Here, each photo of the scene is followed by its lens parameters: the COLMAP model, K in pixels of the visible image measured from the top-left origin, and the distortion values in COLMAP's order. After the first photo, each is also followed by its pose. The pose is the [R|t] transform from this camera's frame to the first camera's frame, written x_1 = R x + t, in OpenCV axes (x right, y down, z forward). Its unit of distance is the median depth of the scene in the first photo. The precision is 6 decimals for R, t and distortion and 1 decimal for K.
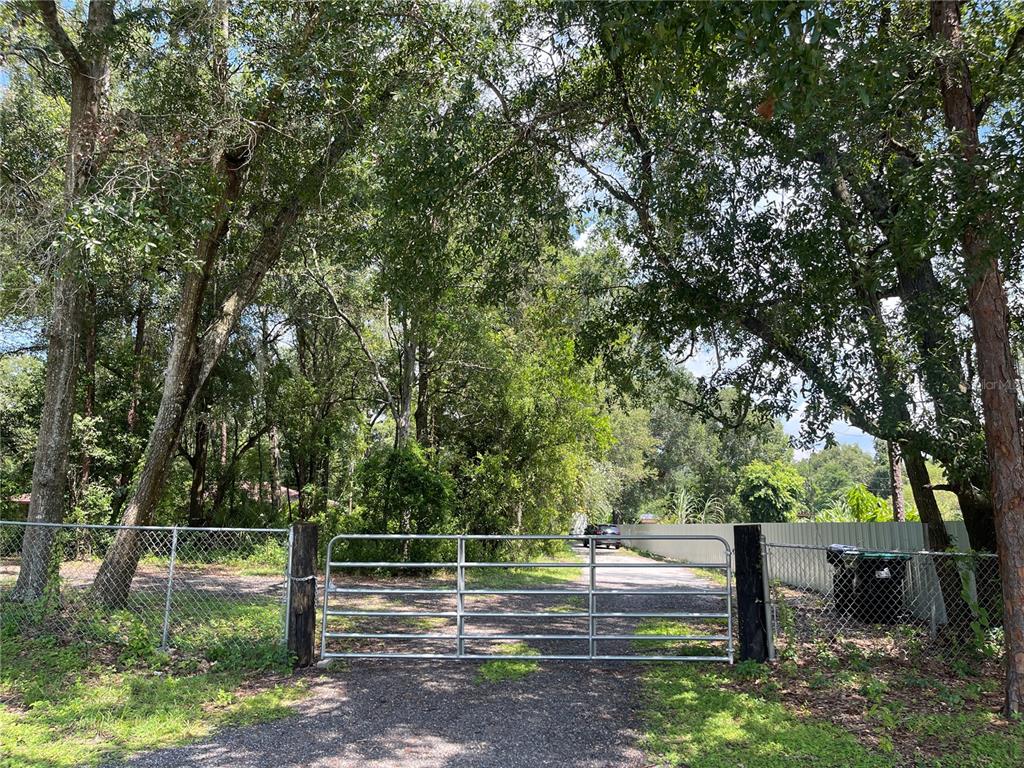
lens RADIAL K [[761.7, 0, 512.0], [0, 761.7, 384.0], [0, 0, 1]] dist [0.003800, 0.001976]
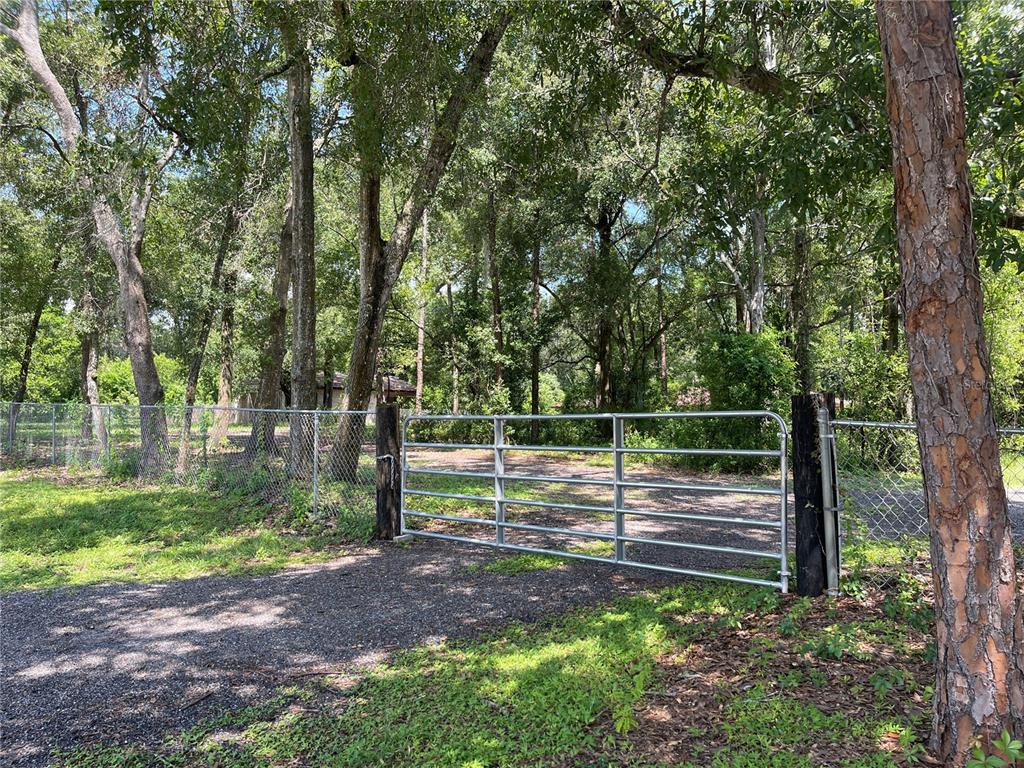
lens RADIAL K [[761.7, 0, 512.0], [0, 761.7, 384.0], [0, 0, 1]] dist [0.003800, 0.001976]
pose [[0.769774, -0.034992, -0.637357, 0.430120], [0.115106, 0.989737, 0.084683, 0.072015], [0.627852, -0.138550, 0.765902, 0.267013]]
